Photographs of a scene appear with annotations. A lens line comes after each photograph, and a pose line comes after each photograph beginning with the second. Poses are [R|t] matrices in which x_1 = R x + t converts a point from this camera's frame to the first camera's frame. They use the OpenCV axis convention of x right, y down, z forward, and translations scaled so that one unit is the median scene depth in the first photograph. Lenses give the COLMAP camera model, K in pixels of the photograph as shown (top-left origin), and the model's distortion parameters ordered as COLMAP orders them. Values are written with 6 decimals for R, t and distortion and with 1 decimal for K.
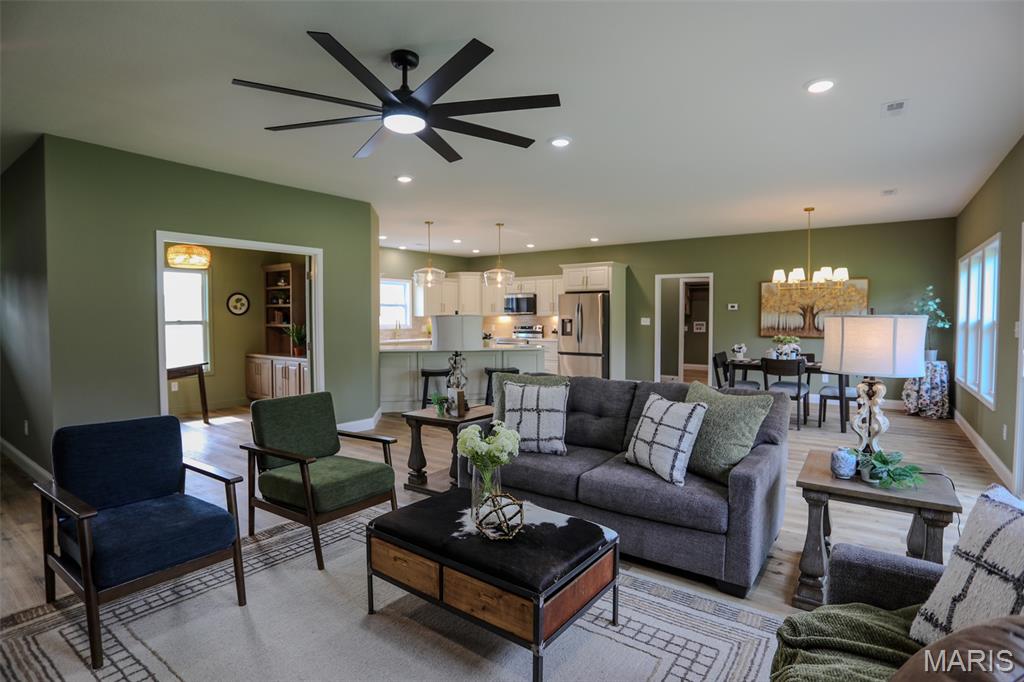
lens RADIAL K [[512.4, 0, 510.8], [0, 512.4, 332.2], [0, 0, 1]] dist [-0.066312, 0.023593]
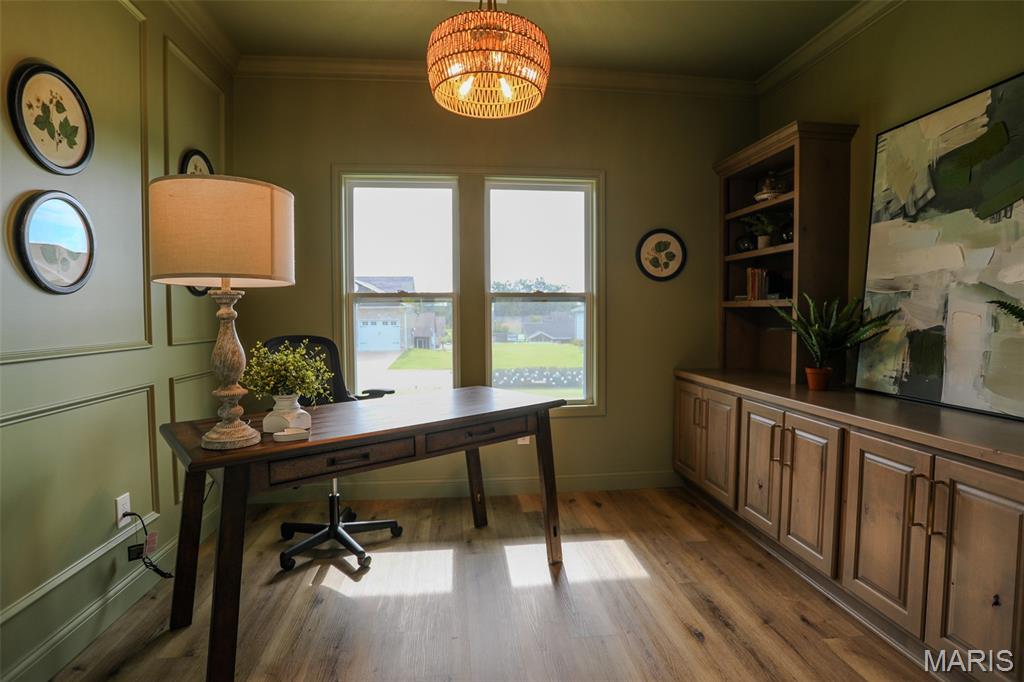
lens RADIAL K [[512.4, 0, 509.7], [0, 512.4, 339.7], [0, 0, 1]] dist [-0.066312, 0.023593]
pose [[0.673729, 0.036785, -0.738062, -0.306278], [-0.016891, 0.999266, 0.034385, 0.004229], [0.738785, -0.010700, 0.673856, 0.612730]]
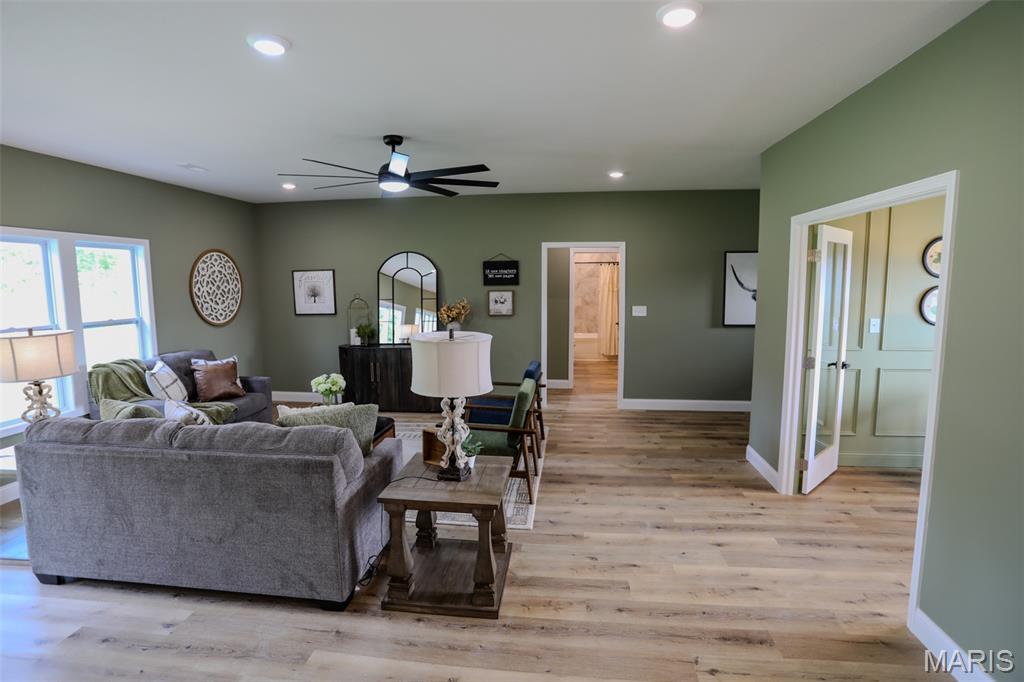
lens RADIAL K [[512.4, 0, 517.8], [0, 512.4, 332.0], [0, 0, 1]] dist [-0.066312, 0.023593]
pose [[-0.871347, 0.058260, -0.487195, 0.081914], [-0.004139, 0.992018, 0.126031, -0.064737], [0.490649, 0.111834, -0.864151, 0.860095]]
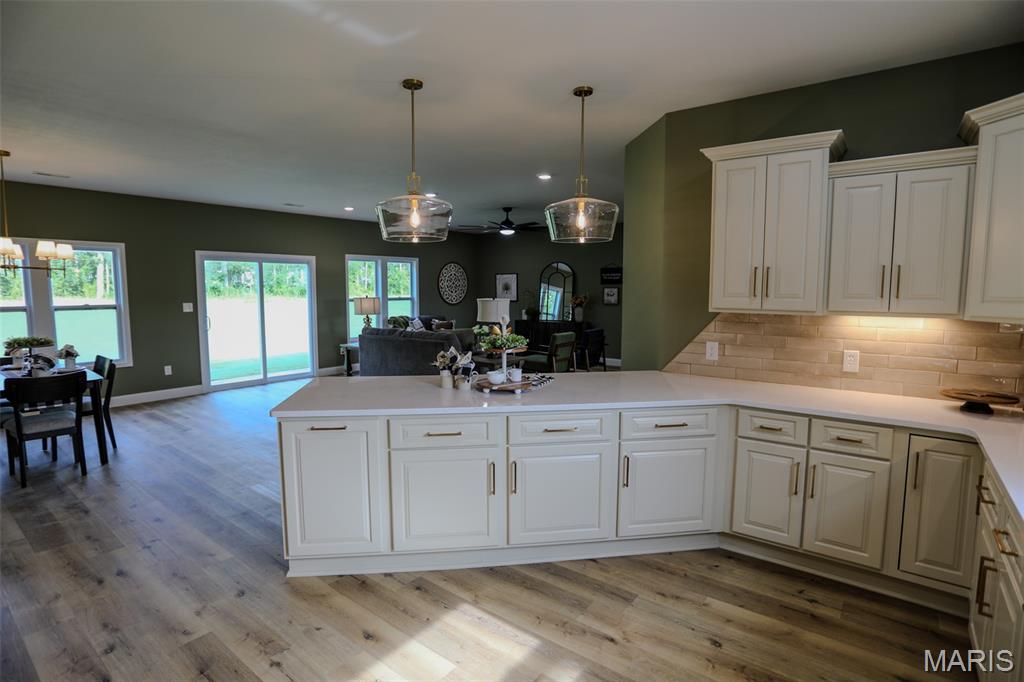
lens RADIAL K [[512.4, 0, 522.6], [0, 512.4, 334.3], [0, 0, 1]] dist [-0.066312, 0.023593]
pose [[-0.999989, 0.001076, 0.004666, -0.100247], [0.001629, 0.992760, 0.120100, -0.062937], [-0.004503, 0.120106, -0.992751, 1.390415]]
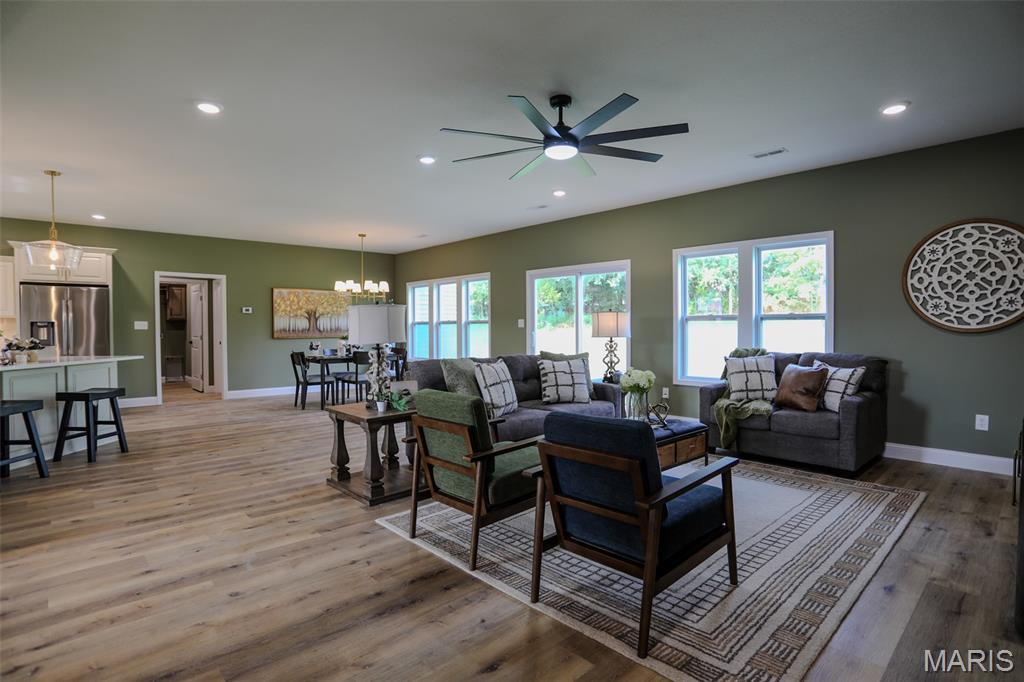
lens RADIAL K [[512.4, 0, 510.3], [0, 512.4, 342.1], [0, 0, 1]] dist [-0.066312, 0.023593]
pose [[0.200447, -0.028876, 0.979279, -0.514456], [0.033793, 0.999175, 0.022546, 0.010338], [-0.979121, 0.028574, 0.201258, 0.306036]]
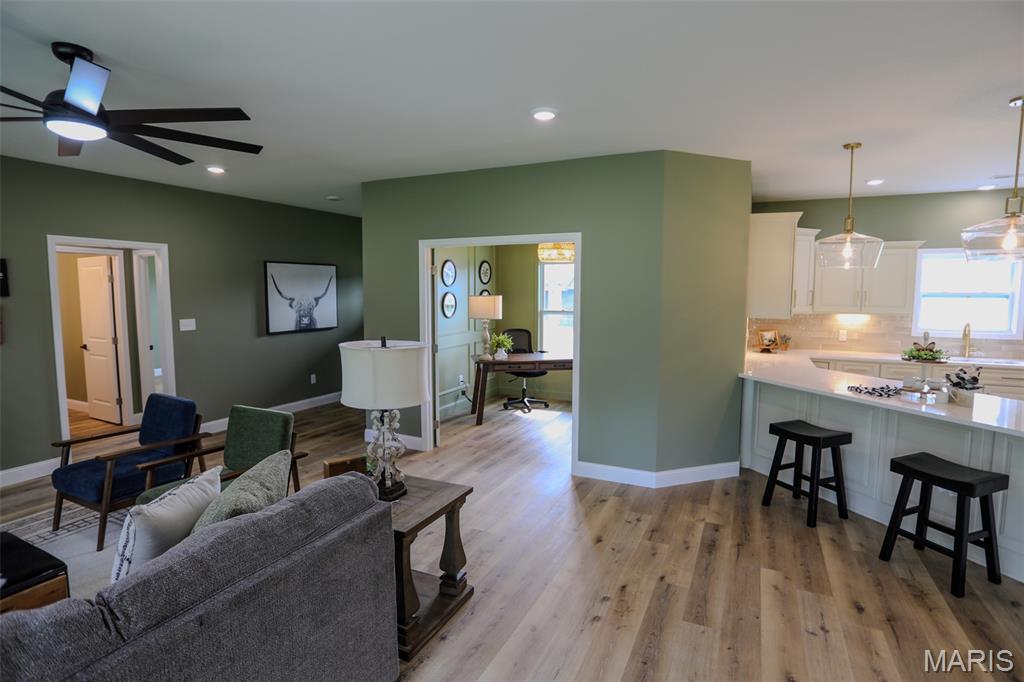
lens RADIAL K [[512.4, 0, 512.1], [0, 512.4, 336.4], [0, 0, 1]] dist [-0.066312, 0.023593]
pose [[0.182699, 0.088557, -0.979173, 0.281098], [-0.031363, 0.995953, 0.084223, -0.051599], [0.982669, 0.015322, 0.184737, 0.555384]]
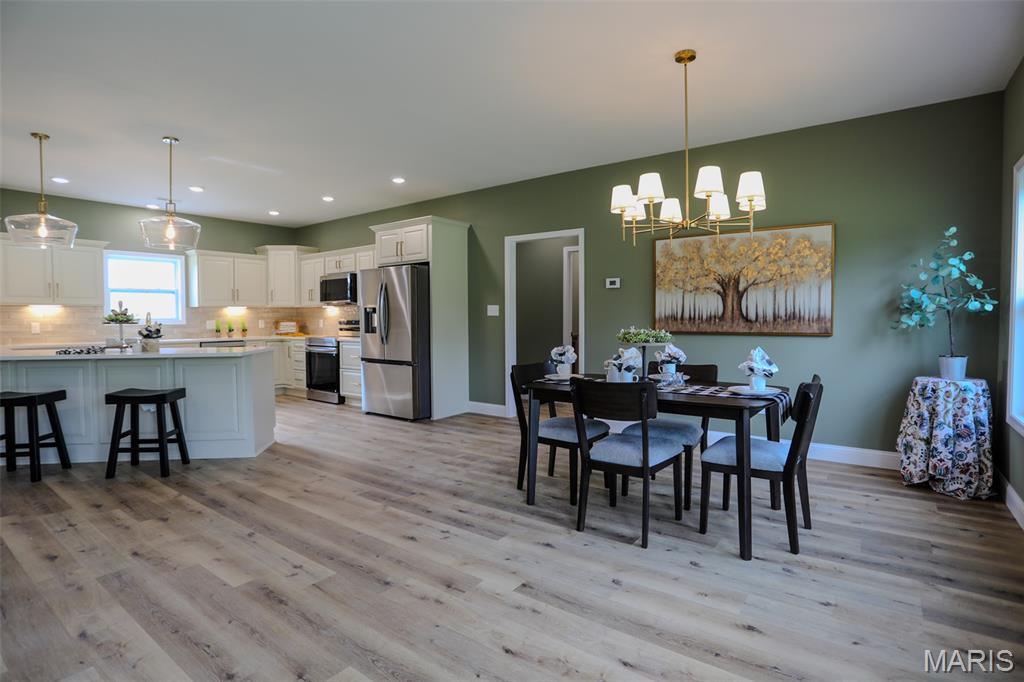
lens RADIAL K [[512.4, 0, 510.6], [0, 512.4, 333.8], [0, 0, 1]] dist [-0.066312, 0.023593]
pose [[0.999946, -0.005040, -0.009055, 0.362482], [0.005062, 0.999984, 0.002376, 0.008385], [0.009043, -0.002422, 0.999956, 0.443401]]
